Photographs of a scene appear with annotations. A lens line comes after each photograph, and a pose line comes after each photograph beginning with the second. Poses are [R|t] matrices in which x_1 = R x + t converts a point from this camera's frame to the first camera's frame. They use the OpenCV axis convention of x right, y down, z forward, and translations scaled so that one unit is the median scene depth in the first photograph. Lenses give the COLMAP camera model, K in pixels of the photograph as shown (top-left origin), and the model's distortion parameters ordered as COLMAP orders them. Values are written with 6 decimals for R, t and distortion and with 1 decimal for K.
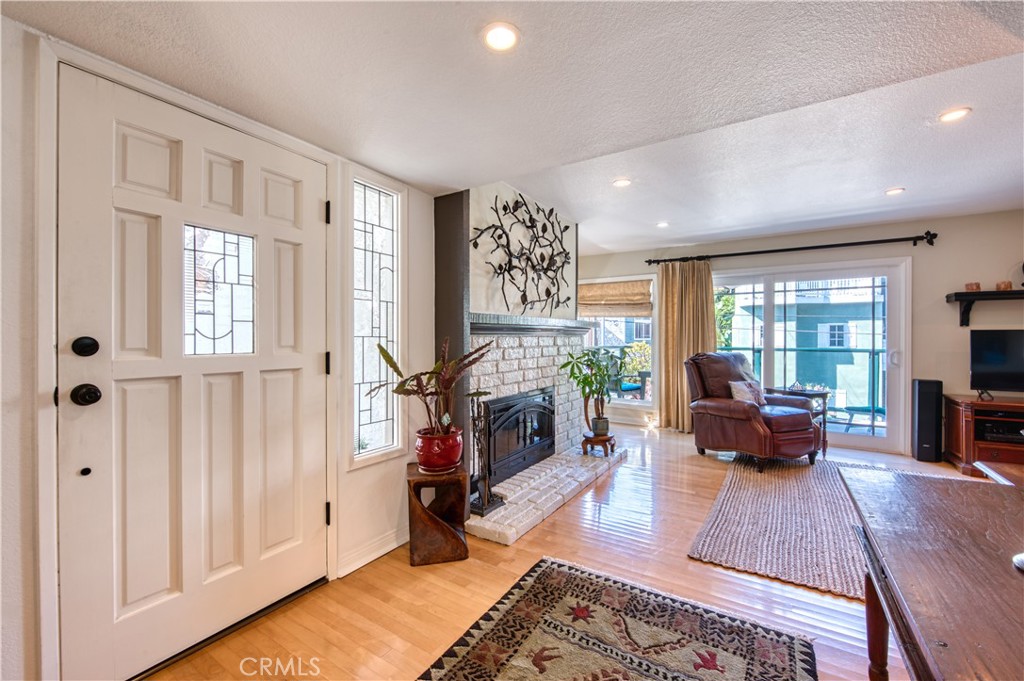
lens RADIAL K [[427.9, 0, 512.0], [0, 427.9, 340.5], [0, 0, 1]] dist [-0.000867, -0.000121]
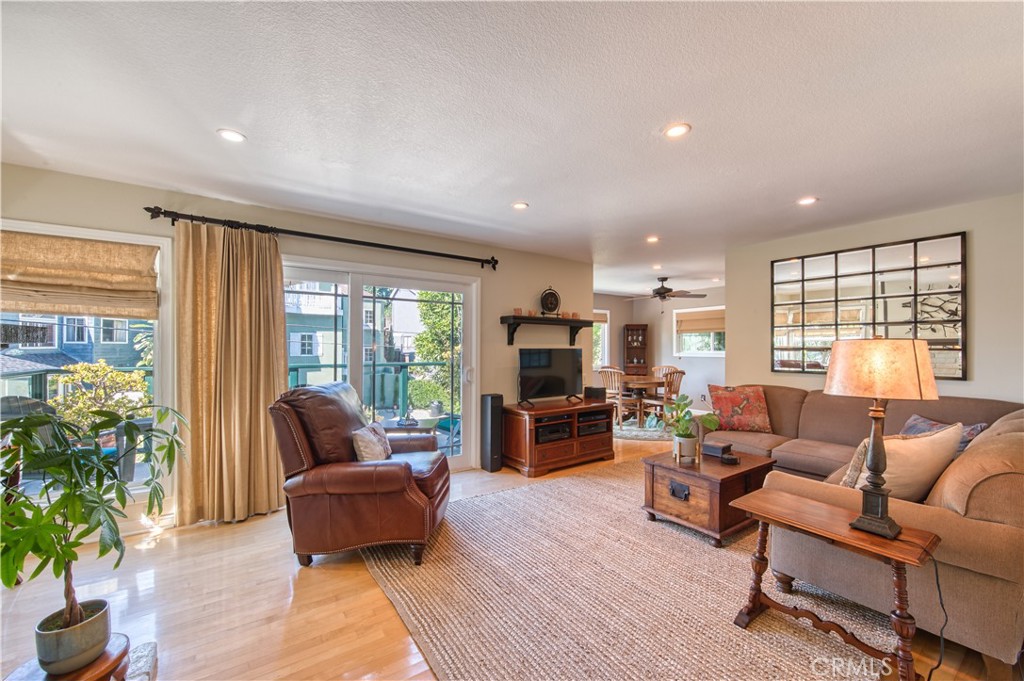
lens RADIAL K [[412.0, 0, 530.8], [0, 412.0, 346.9], [0, 0, 1]] dist [-0.012374, -0.000235]
pose [[0.365559, -0.001319, 0.930787, 0.041792], [0.001257, 0.999999, 0.000923, -0.029165], [-0.930787, 0.000832, 0.365561, 0.538987]]
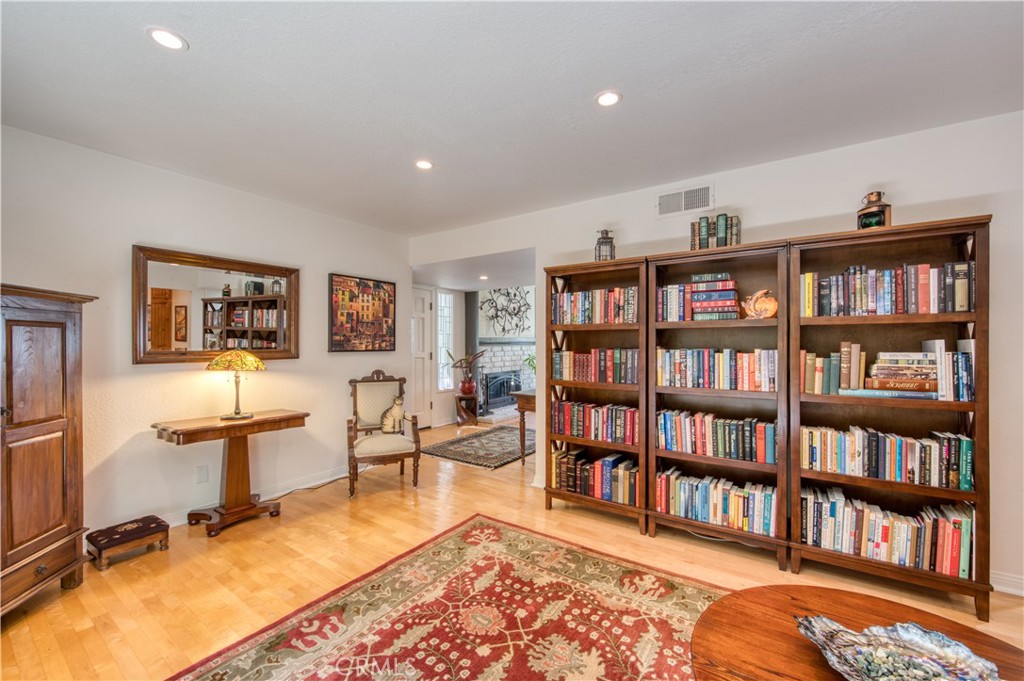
lens RADIAL K [[410.3, 0, 508.3], [0, 410.3, 347.1], [0, 0, 1]] dist [-0.002255, -0.000200]
pose [[0.998900, -0.002168, -0.046832, 0.148827], [0.002277, 0.999995, 0.002269, -0.009745], [0.046827, -0.002373, 0.998900, -1.113772]]
